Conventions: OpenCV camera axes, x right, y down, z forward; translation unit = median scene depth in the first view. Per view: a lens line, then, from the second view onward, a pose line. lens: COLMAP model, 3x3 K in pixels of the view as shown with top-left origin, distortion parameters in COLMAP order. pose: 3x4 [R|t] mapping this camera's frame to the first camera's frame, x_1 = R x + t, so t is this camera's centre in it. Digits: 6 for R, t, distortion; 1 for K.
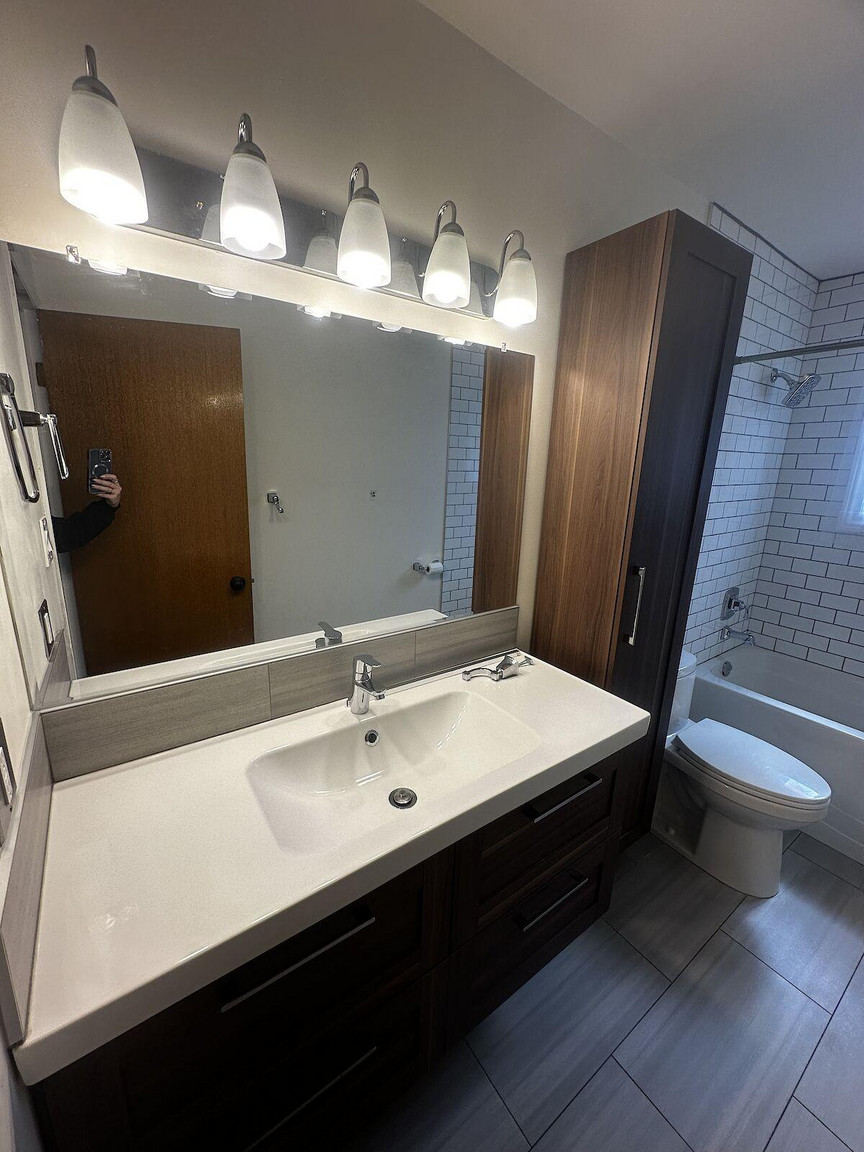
lens RADIAL K [[461.7, 0, 432.0], [0, 461.7, 576.0], [0, 0, 1]] dist [0.000978, 0.000063]
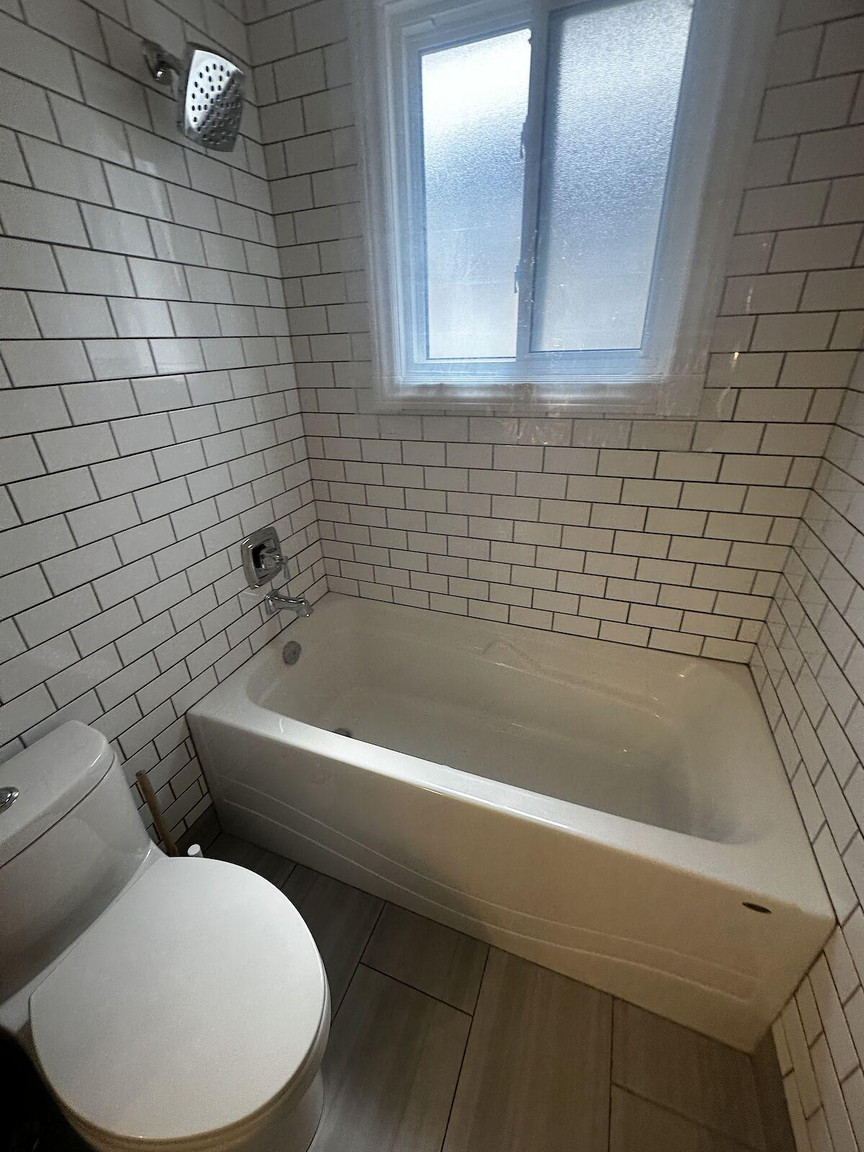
lens RADIAL K [[461.7, 0, 432.0], [0, 461.7, 576.0], [0, 0, 1]] dist [0.000978, 0.000063]
pose [[0.832285, -0.294628, 0.469569, 0.542426], [0.183710, 0.945794, 0.267815, -0.037836], [-0.523022, -0.136634, 0.841296, 0.379579]]
